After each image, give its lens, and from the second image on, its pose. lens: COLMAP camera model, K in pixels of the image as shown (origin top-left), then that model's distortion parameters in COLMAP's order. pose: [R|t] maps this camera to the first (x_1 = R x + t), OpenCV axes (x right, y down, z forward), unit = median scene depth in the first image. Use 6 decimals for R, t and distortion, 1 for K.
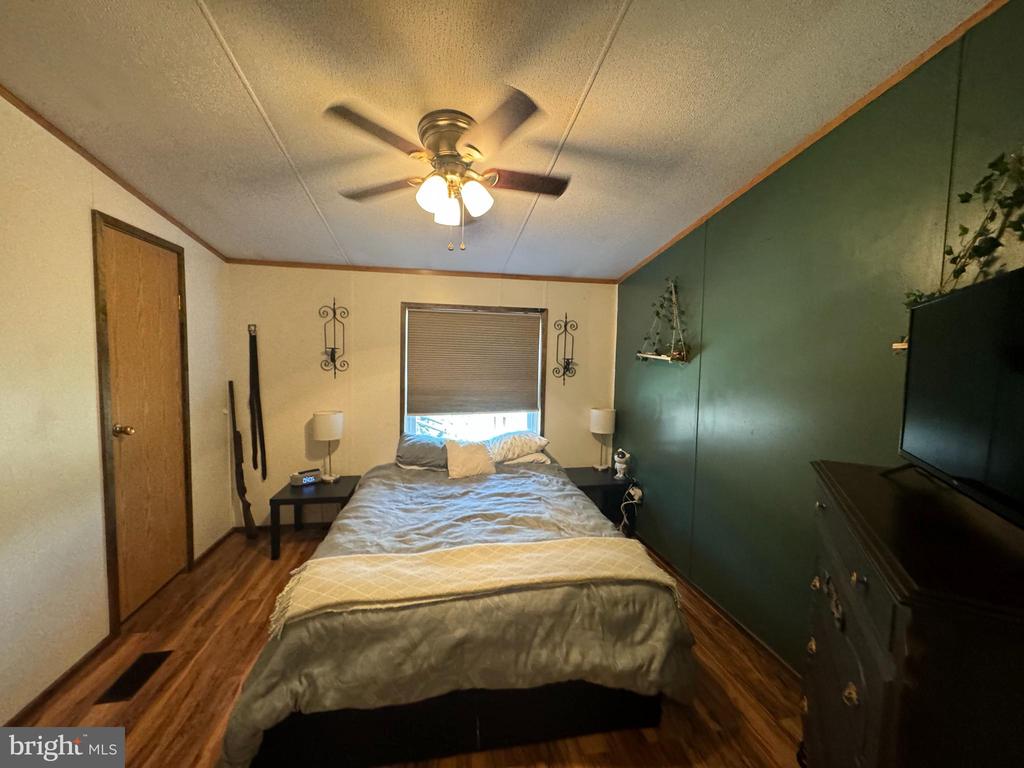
lens RADIAL K [[408.3, 0, 517.7], [0, 408.3, 384.2], [0, 0, 1]] dist [-0.003708, 0.000363]
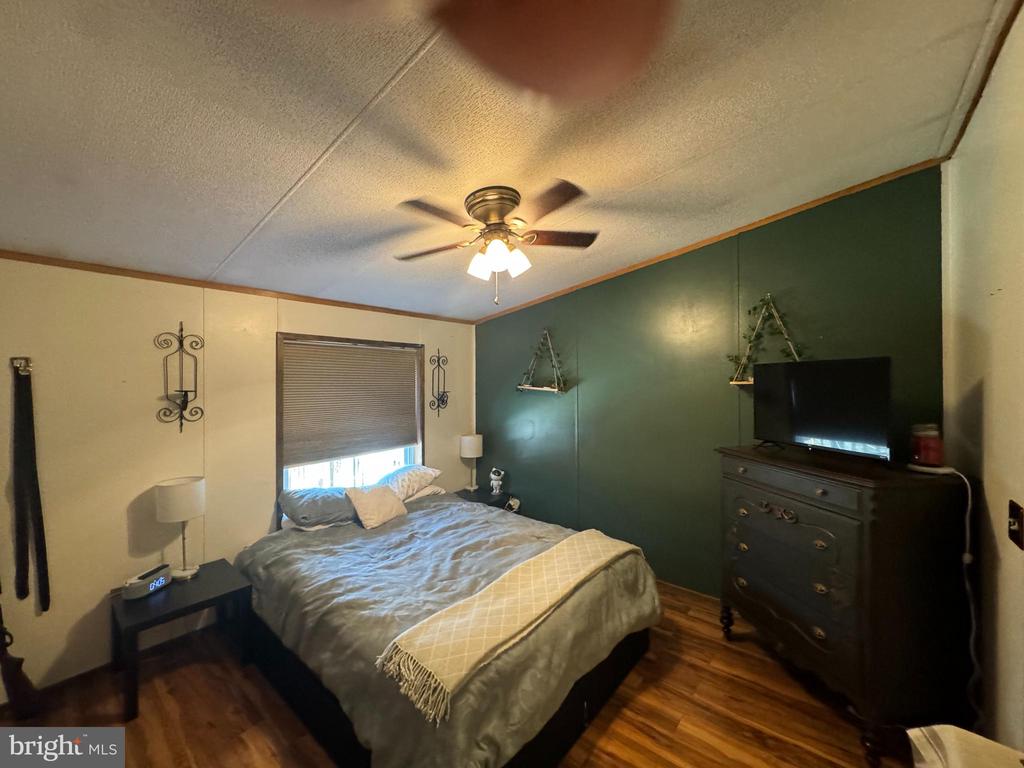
lens RADIAL K [[408.3, 0, 509.8], [0, 408.3, 384.9], [0, 0, 1]] dist [-0.003708, 0.000363]
pose [[0.772250, -0.028866, 0.634663, -0.655639], [0.064669, 0.997350, -0.033328, -0.052231], [-0.632019, 0.066780, 0.772070, 0.099914]]
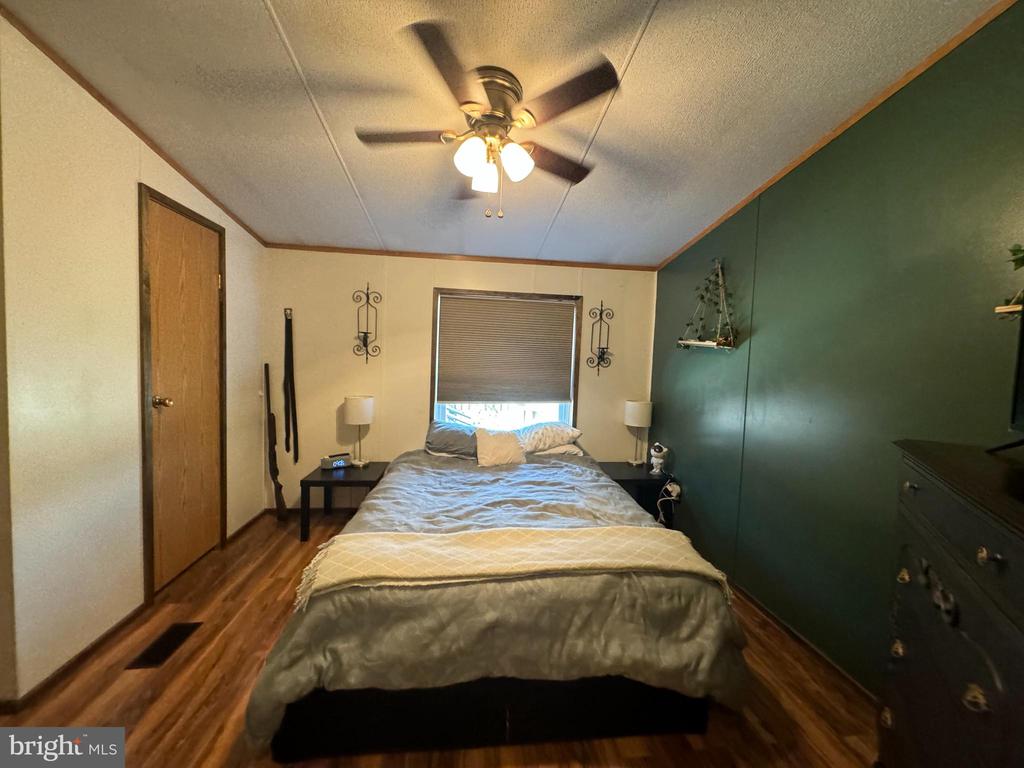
lens RADIAL K [[408.3, 0, 517.8], [0, 408.3, 385.3], [0, 0, 1]] dist [-0.003708, 0.000363]
pose [[0.997650, 0.020265, -0.065454, -0.019004], [-0.020701, 0.999768, -0.005991, 0.054536], [0.065317, 0.007331, 0.997838, 0.042383]]
